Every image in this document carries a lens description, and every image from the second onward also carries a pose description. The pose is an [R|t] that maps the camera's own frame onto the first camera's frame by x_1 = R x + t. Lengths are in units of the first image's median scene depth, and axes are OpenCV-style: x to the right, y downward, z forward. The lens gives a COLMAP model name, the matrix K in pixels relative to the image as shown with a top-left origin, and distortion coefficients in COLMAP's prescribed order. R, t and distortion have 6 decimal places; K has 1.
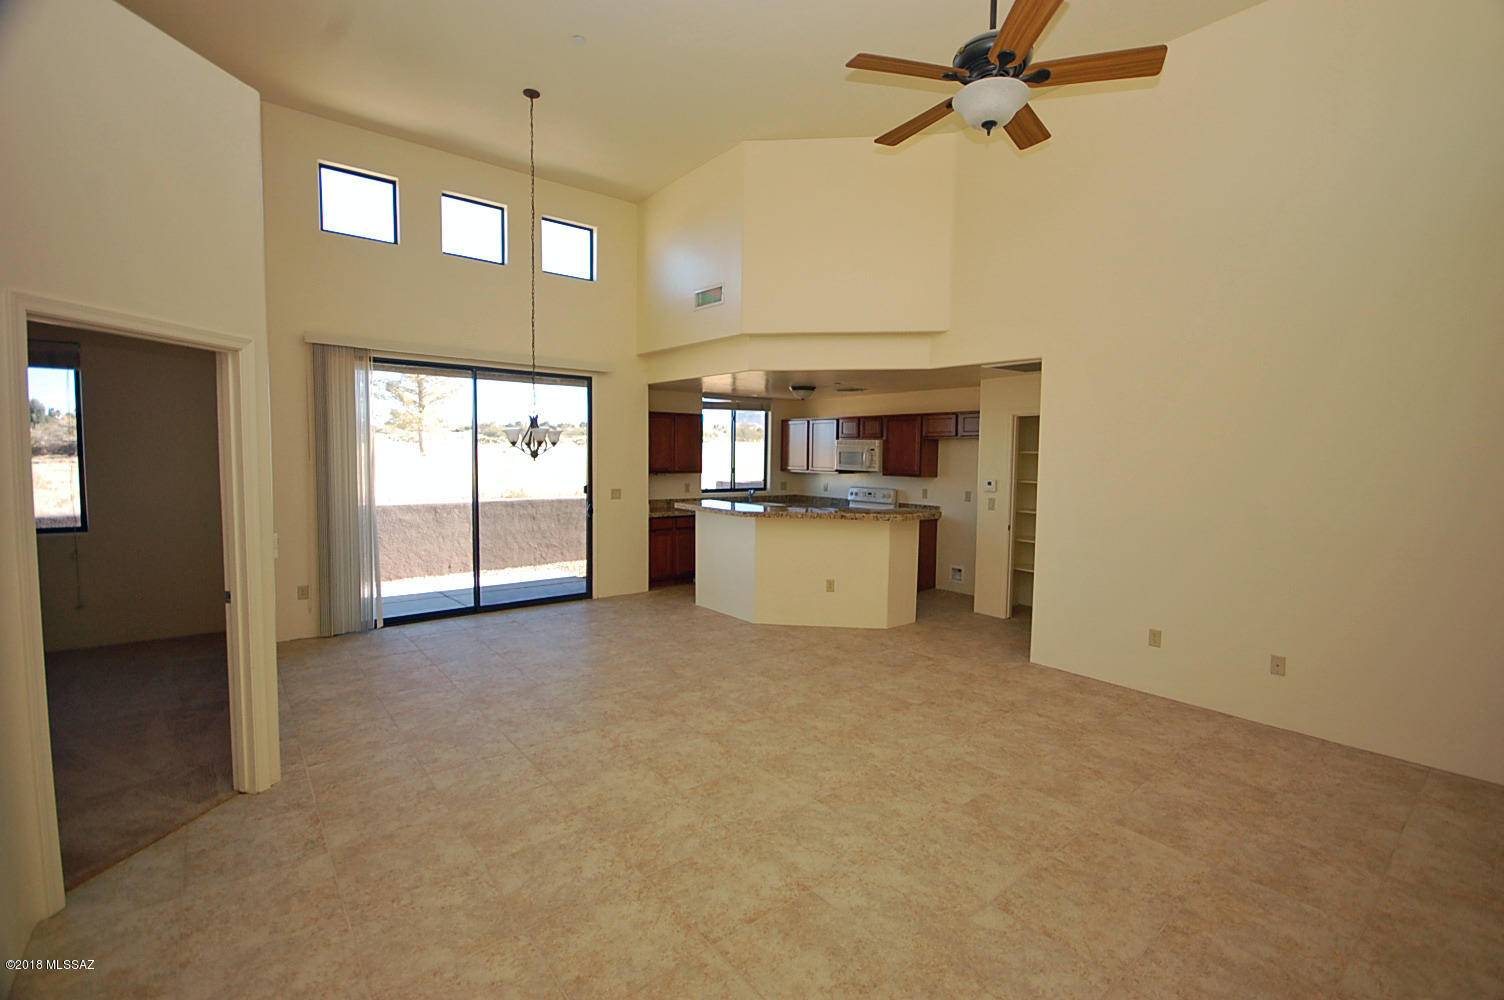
lens RADIAL K [[676.8, 0, 756.8], [0, 676.8, 498.7], [0, 0, 1]] dist [0.000281, -0.000158]
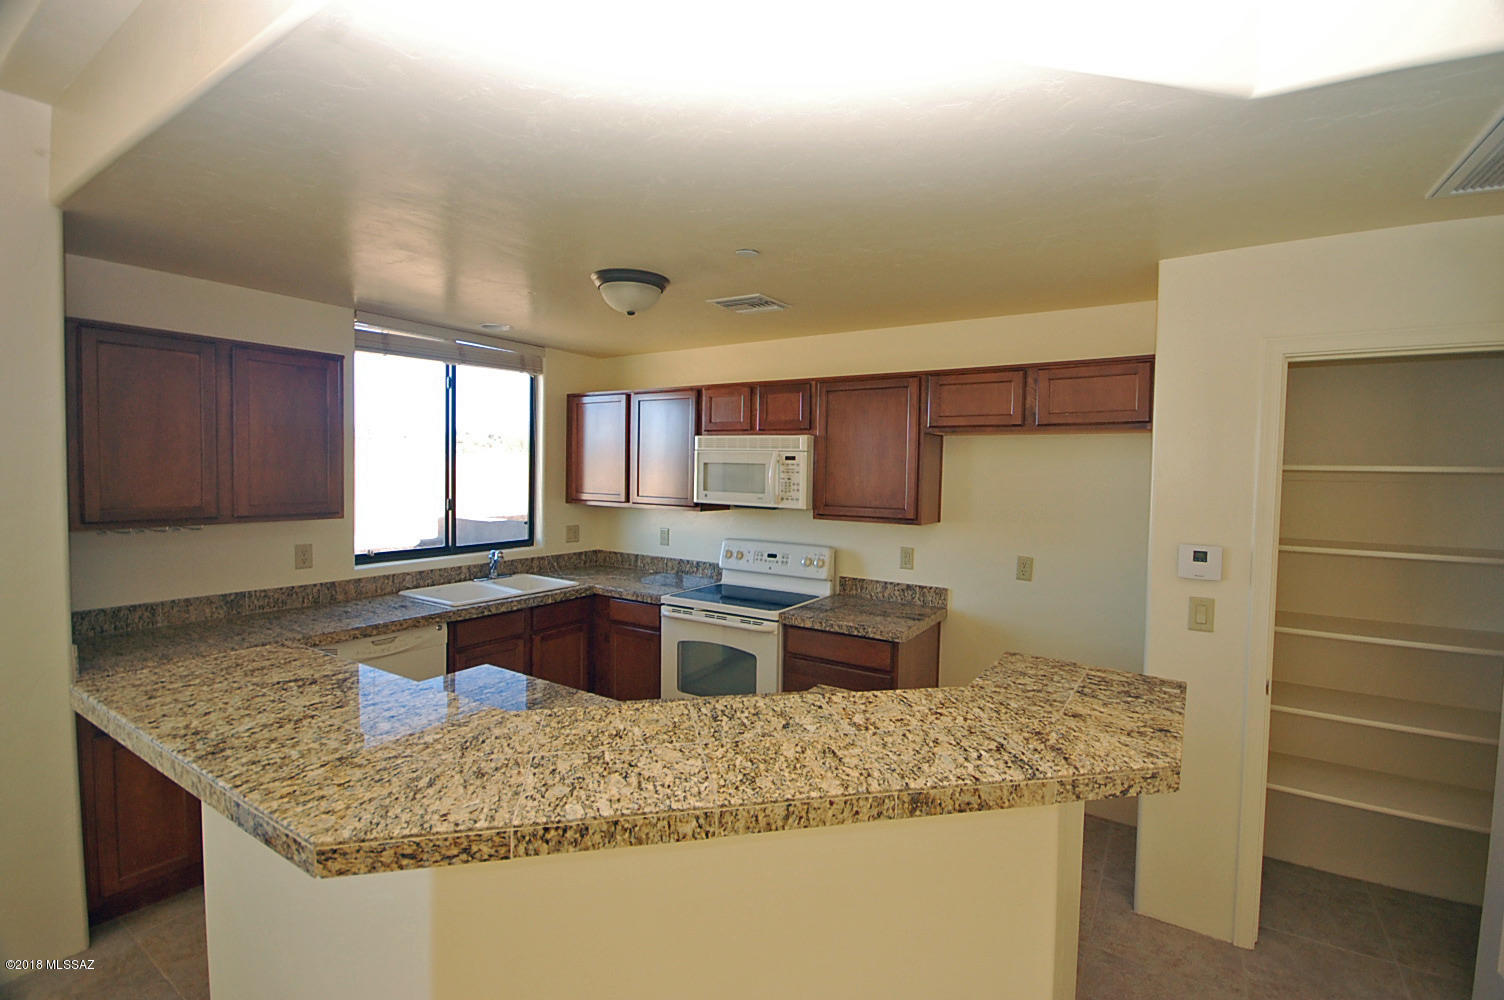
lens RADIAL K [[676.8, 0, 763.5], [0, 676.8, 490.6], [0, 0, 1]] dist [0.000281, -0.000158]
pose [[0.948730, -0.004207, 0.316059, 0.018909], [0.013923, 0.999497, -0.028489, -0.038177], [-0.315780, 0.031429, 0.948312, 0.573754]]
